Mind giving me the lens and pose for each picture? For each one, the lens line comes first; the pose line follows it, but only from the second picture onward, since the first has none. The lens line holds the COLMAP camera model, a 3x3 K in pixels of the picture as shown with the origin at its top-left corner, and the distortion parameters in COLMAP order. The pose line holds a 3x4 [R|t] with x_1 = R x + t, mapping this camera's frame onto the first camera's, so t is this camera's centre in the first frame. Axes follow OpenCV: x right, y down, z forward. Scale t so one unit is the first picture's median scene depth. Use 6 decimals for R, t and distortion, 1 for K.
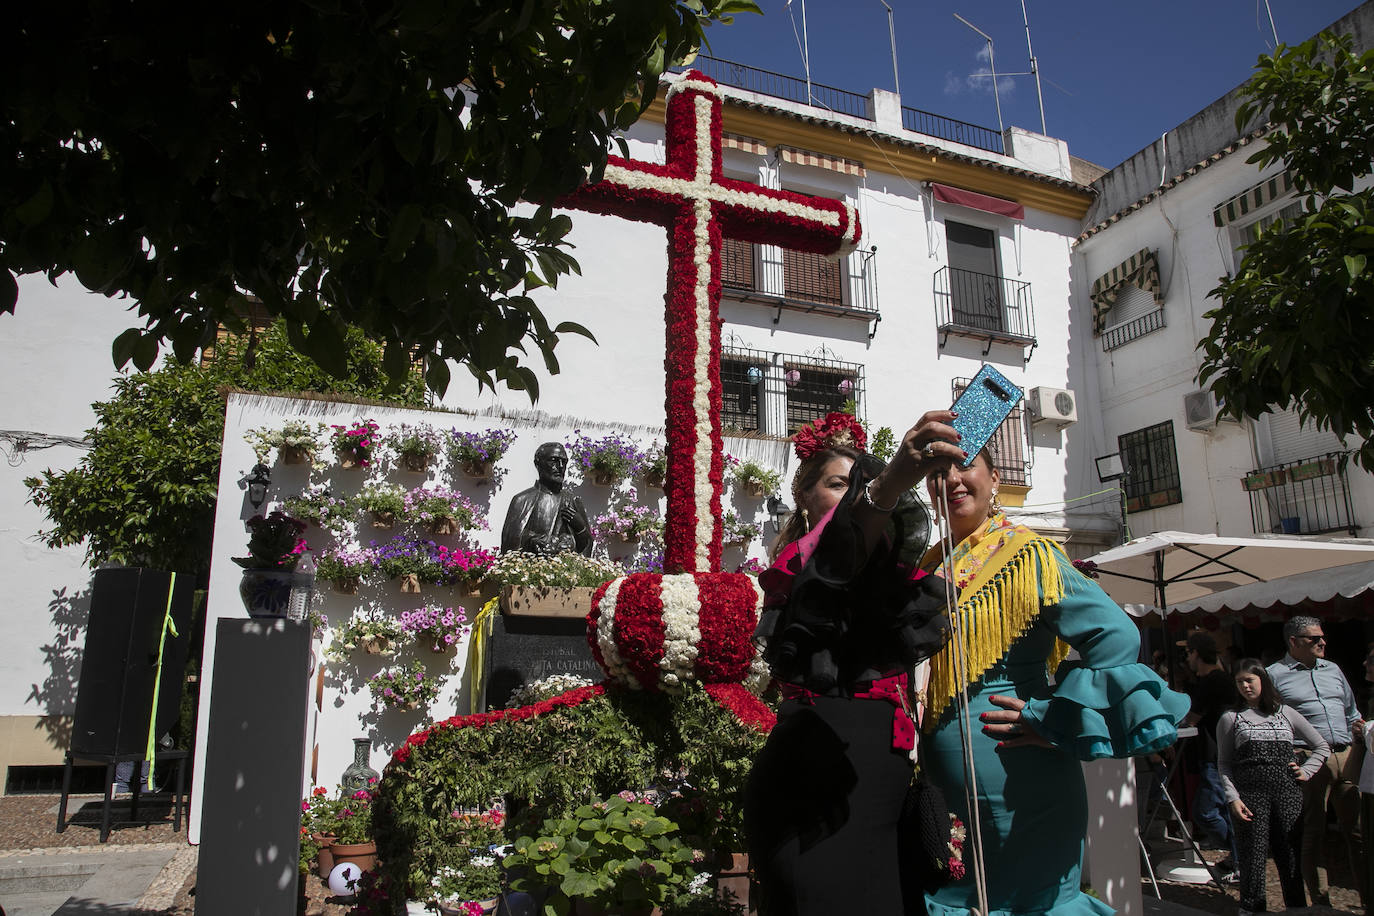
lens RADIAL K [[945.6, 0, 677.1], [0, 945.6, 464.2], [0, 0, 1]] dist [-0.114803, 0.059886]
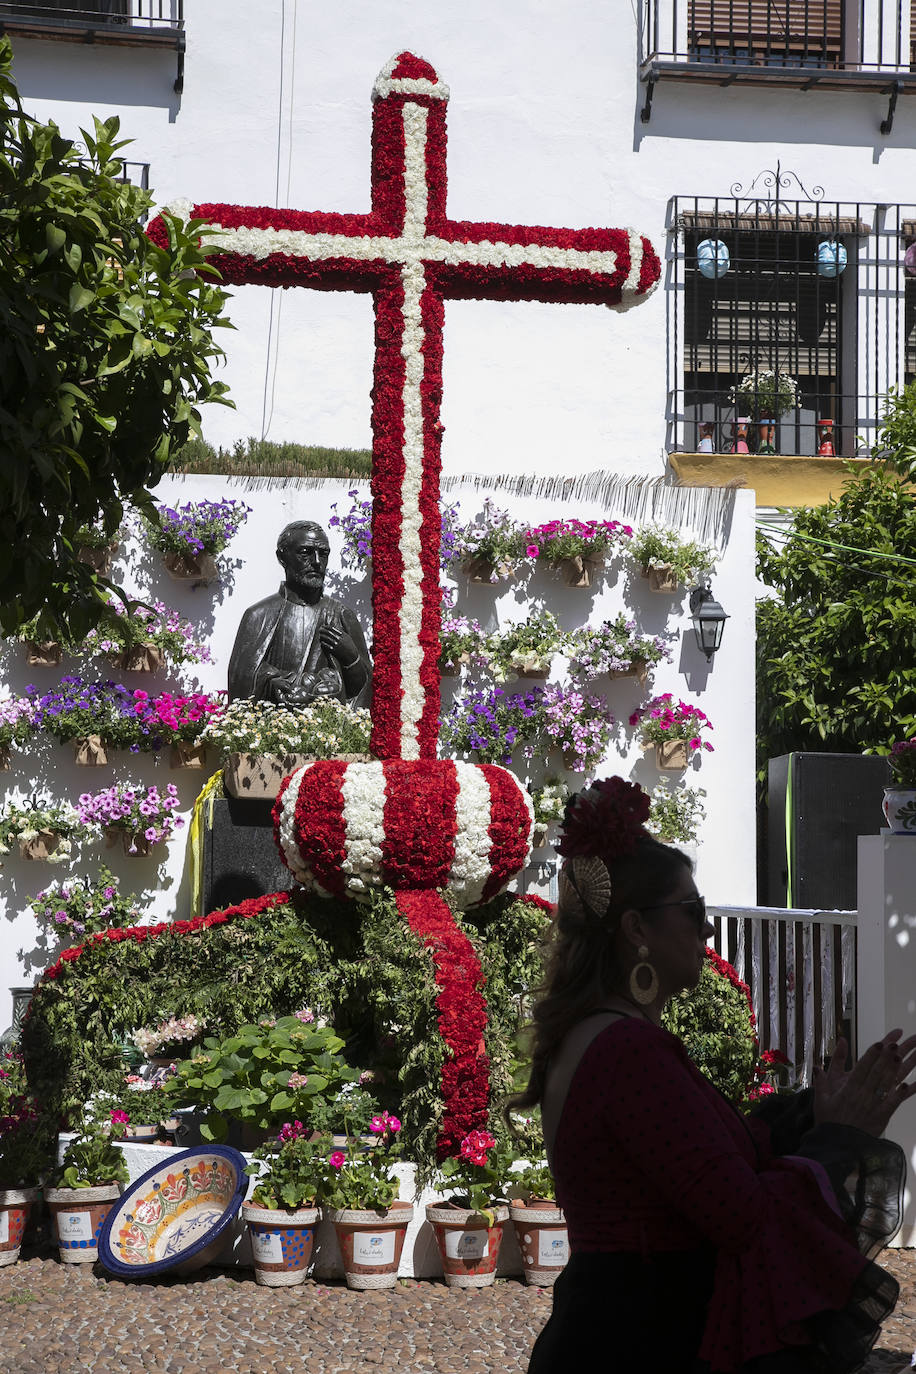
lens RADIAL K [[2625.9, 0, 449.6], [0, 2625.9, 703.3], [0, 0, 1]] dist [0.338419, 0.000000]
pose [[0.984532, -0.010106, -0.174913, 0.260988], [0.034807, 0.989718, 0.138731, -0.139660], [0.171713, -0.142673, 0.974761, -0.685022]]
